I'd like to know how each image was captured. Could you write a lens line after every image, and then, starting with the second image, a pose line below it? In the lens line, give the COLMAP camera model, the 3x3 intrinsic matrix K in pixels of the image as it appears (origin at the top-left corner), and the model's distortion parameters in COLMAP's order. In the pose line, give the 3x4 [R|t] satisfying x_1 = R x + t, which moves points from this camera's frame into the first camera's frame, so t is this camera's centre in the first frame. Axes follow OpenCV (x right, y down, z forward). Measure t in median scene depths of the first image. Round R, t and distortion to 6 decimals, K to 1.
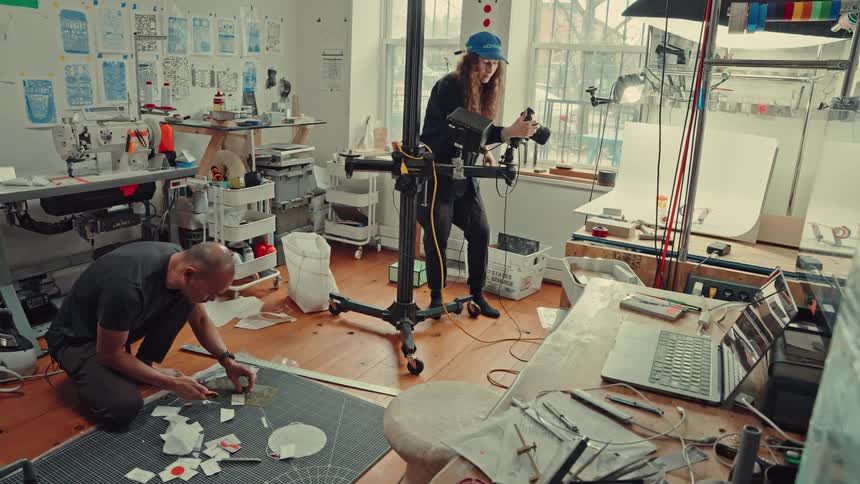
lens RADIAL K [[592.6, 0, 430.0], [0, 592.6, 242.0], [0, 0, 1]] dist [-0.179117, 0.129216]
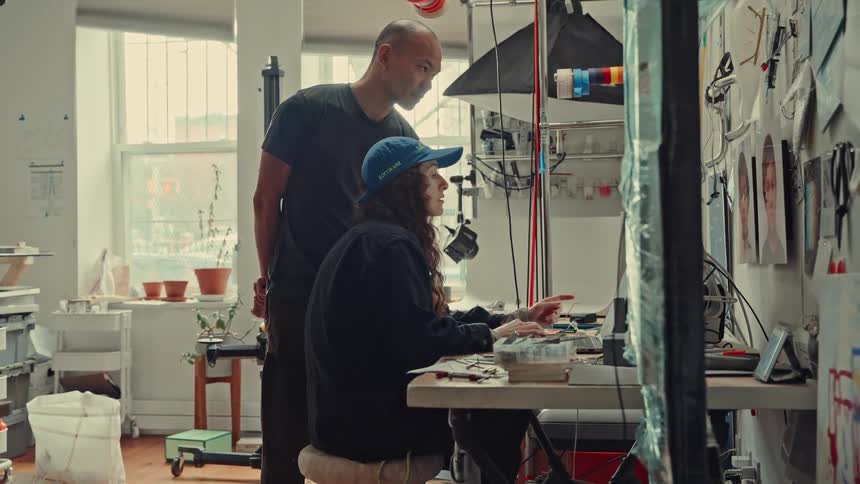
lens RADIAL K [[999.3, 0, 430.0], [0, 999.3, 242.0], [0, 0, 1]] dist [-0.084170, 0.497840]
pose [[0.941832, -0.055845, 0.331411, -0.178358], [0.141340, 0.960472, -0.239826, 0.163142], [-0.304918, 0.272718, 0.912497, -0.298534]]
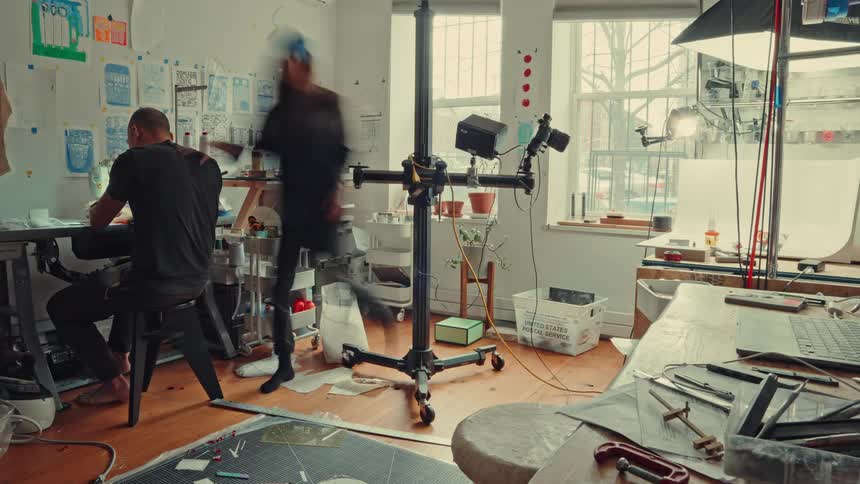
lens RADIAL K [[593.1, 0, 430.0], [0, 593.1, 242.0], [0, 0, 1]] dist [-0.172008, 0.127410]
pose [[0.998182, -0.027847, -0.053451, -0.025375], [0.019144, 0.987423, -0.156936, 0.065534], [0.057149, 0.155627, 0.986161, 0.062357]]
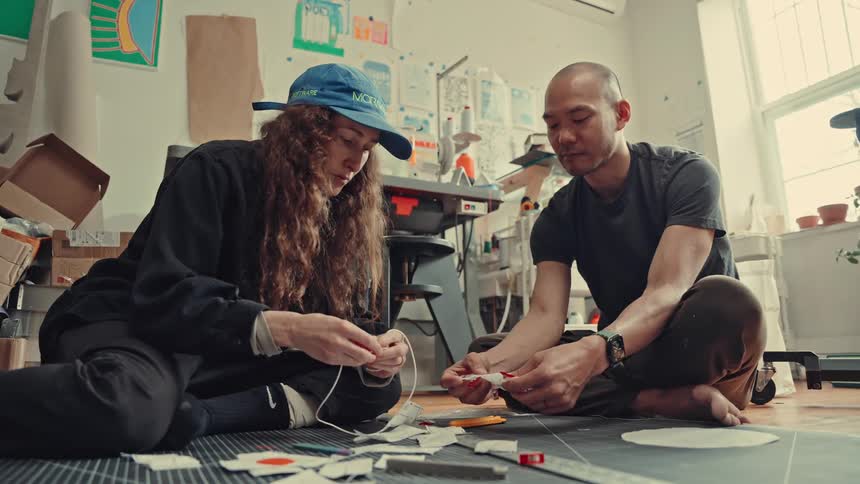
lens RADIAL K [[593.1, 0, 430.0], [0, 593.1, 242.0], [0, 0, 1]] dist [-0.172008, 0.127410]
pose [[0.823224, -0.176833, -0.539474, -0.087595], [-0.096859, 0.892572, -0.440378, 0.235767], [0.559393, 0.414783, 0.717659, 0.419189]]
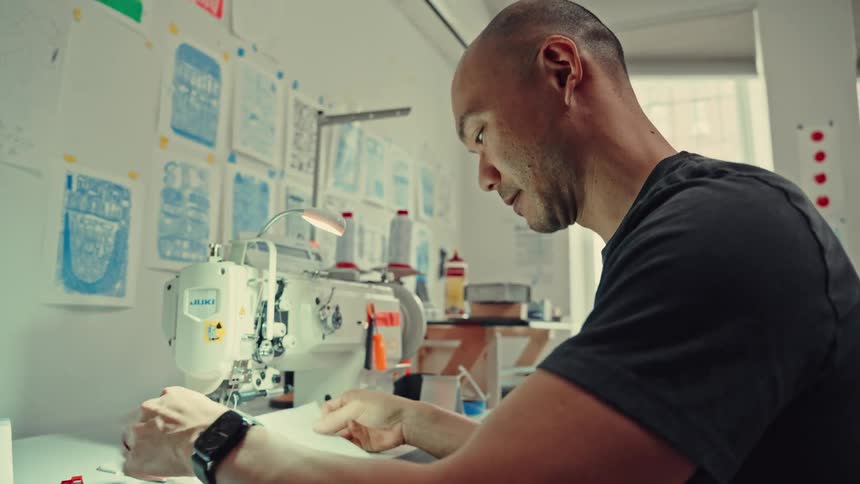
lens RADIAL K [[592.6, 0, 430.0], [0, 592.6, 242.0], [0, 0, 1]] dist [-0.179117, 0.129216]
pose [[0.995853, -0.026579, 0.087013, -0.442416], [0.059351, 0.914645, -0.399878, -0.075282], [-0.068957, 0.403384, 0.912429, 0.558152]]
